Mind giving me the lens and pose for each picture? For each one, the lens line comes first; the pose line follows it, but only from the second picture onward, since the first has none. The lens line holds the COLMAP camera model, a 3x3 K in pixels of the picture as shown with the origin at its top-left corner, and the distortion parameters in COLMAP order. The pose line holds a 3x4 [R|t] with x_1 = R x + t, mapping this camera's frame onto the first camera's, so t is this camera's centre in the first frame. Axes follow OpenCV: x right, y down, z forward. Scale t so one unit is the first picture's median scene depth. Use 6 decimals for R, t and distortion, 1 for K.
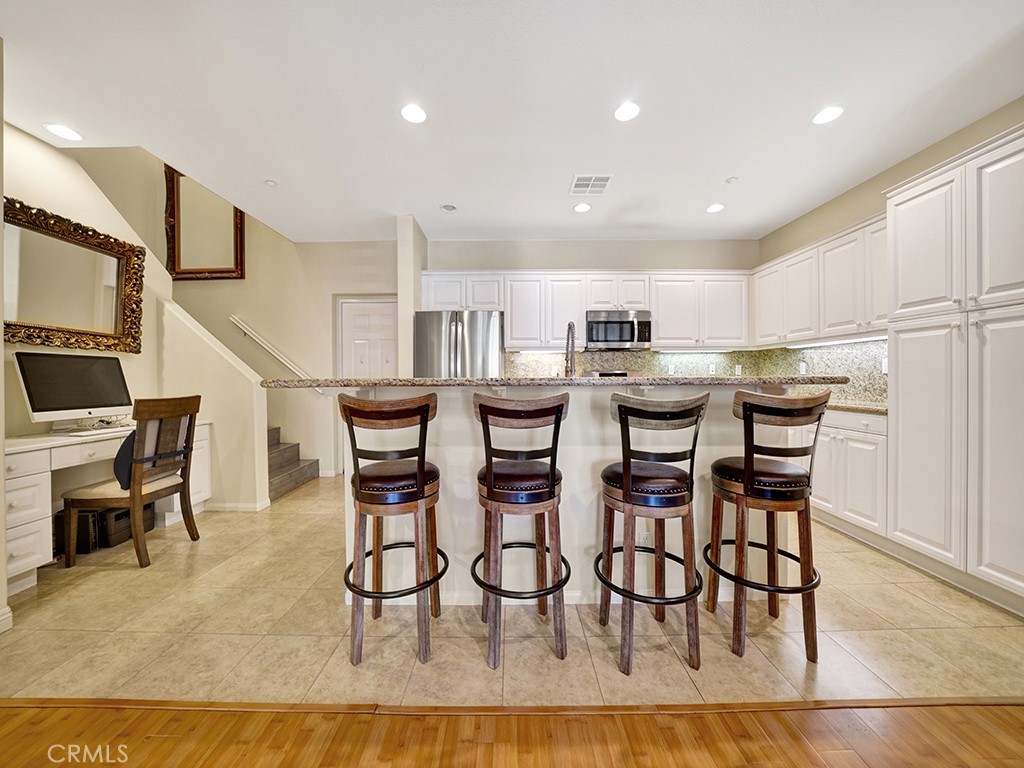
lens RADIAL K [[358.7, 0, 510.8], [0, 358.7, 376.9], [0, 0, 1]] dist [-0.019703, 0.001622]
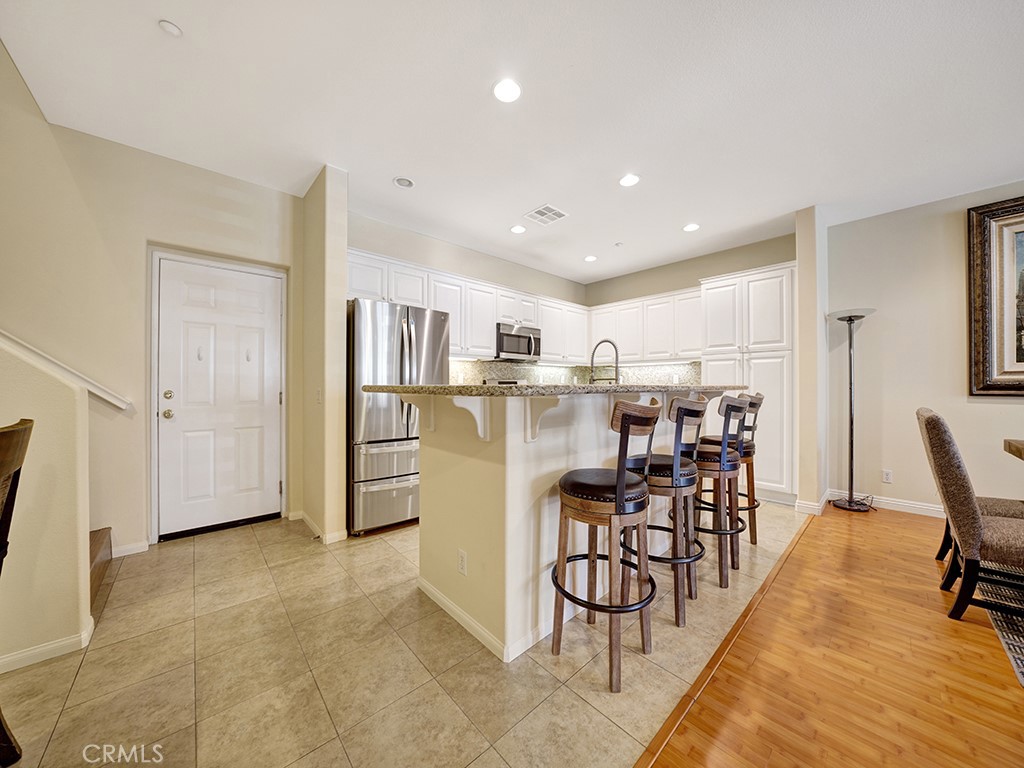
lens RADIAL K [[358.7, 0, 511.4], [0, 358.7, 385.3], [0, 0, 1]] dist [-0.019703, 0.001622]
pose [[0.741687, 0.005668, 0.670722, -0.692014], [-0.006013, 0.999980, -0.001801, 0.004678], [-0.670719, -0.002697, 0.741707, 0.266779]]
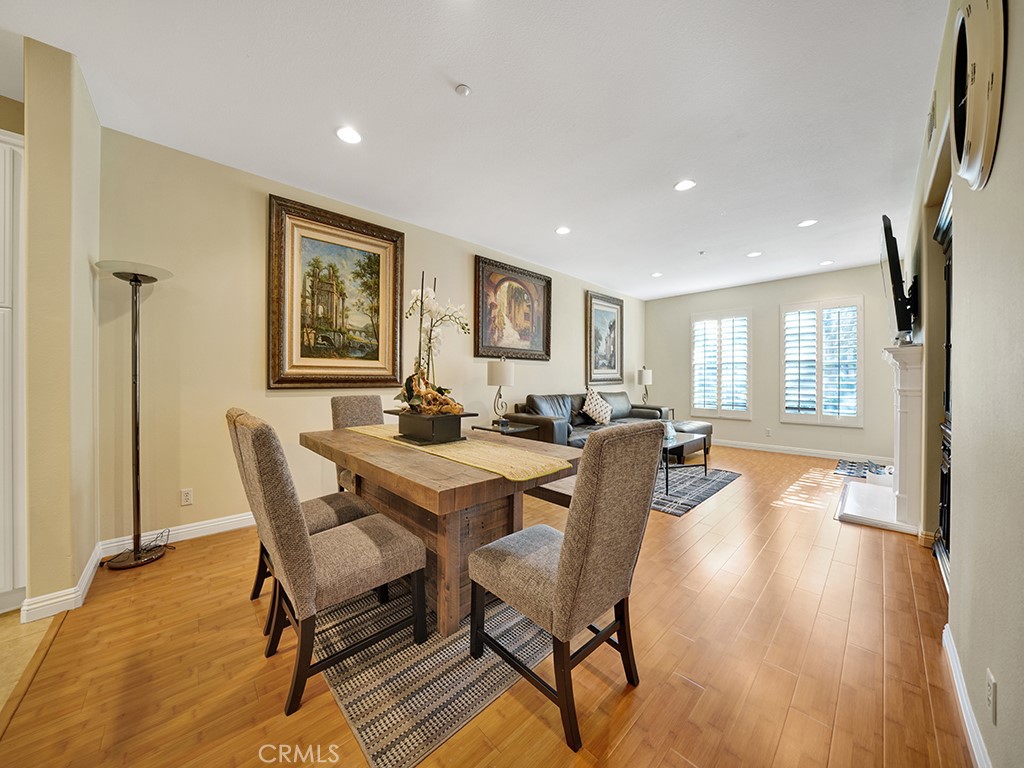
lens RADIAL K [[358.7, 0, 517.8], [0, 358.7, 380.5], [0, 0, 1]] dist [-0.019703, 0.001622]
pose [[-0.682106, 0.000460, 0.731253, -0.188157], [-0.002645, 0.999992, -0.003097, 0.001026], [-0.731248, -0.004046, -0.682100, 0.291645]]
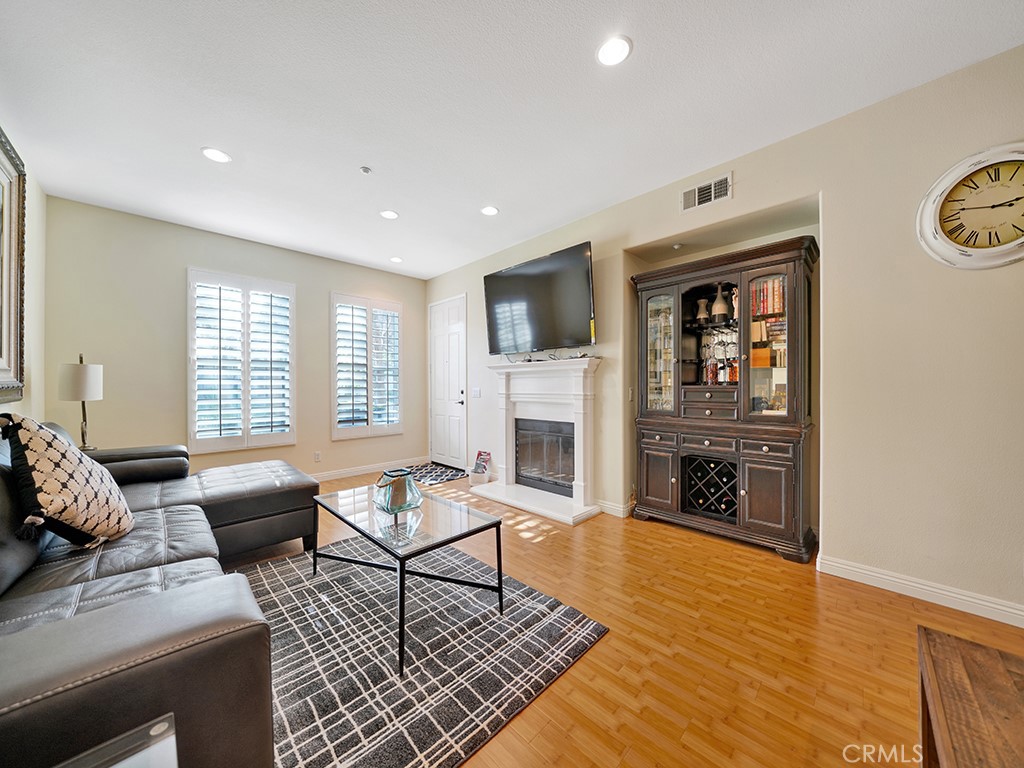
lens RADIAL K [[358.7, 0, 507.7], [0, 358.7, 384.5], [0, 0, 1]] dist [-0.019703, 0.001622]
pose [[-0.722181, 0.002811, -0.691699, 0.821089], [0.007994, 0.999959, -0.004283, -0.010529], [0.691658, -0.008623, -0.722173, -0.486999]]
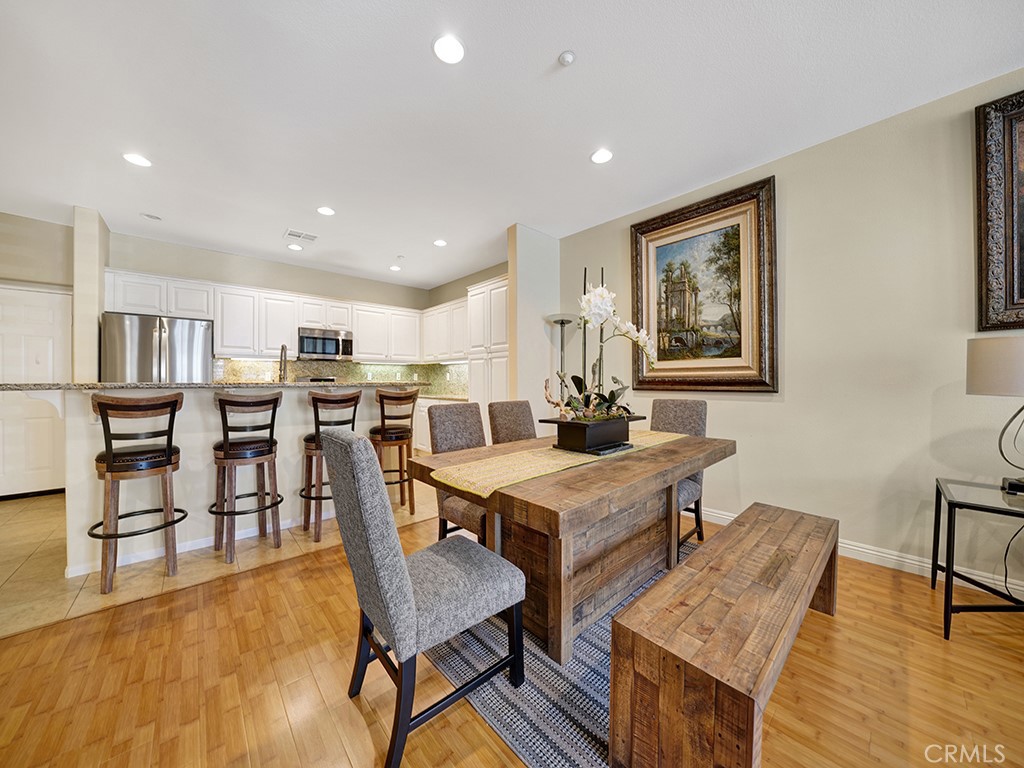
lens RADIAL K [[358.7, 0, 497.6], [0, 358.7, 380.8], [0, 0, 1]] dist [-0.019703, 0.001622]
pose [[0.760868, 0.003369, 0.648897, -0.089128], [-0.003092, 0.999994, -0.001566, -0.003570], [-0.648899, -0.000815, 0.760874, -0.539542]]
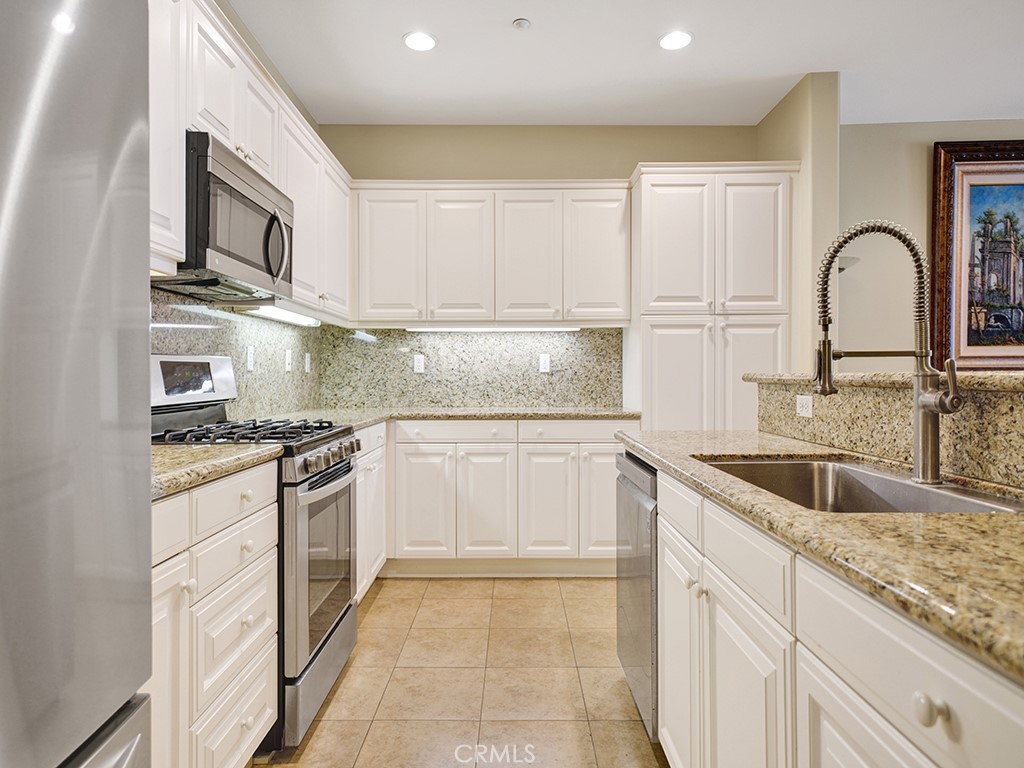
lens RADIAL K [[602.5, 0, 520.2], [0, 602.5, 383.3], [0, 0, 1]] dist [0.025998, -0.000559]
pose [[0.007004, -0.006874, 0.999952, -0.374528], [-0.000154, 0.999976, 0.006875, 0.006516], [-0.999975, -0.000202, 0.007002, 1.090943]]
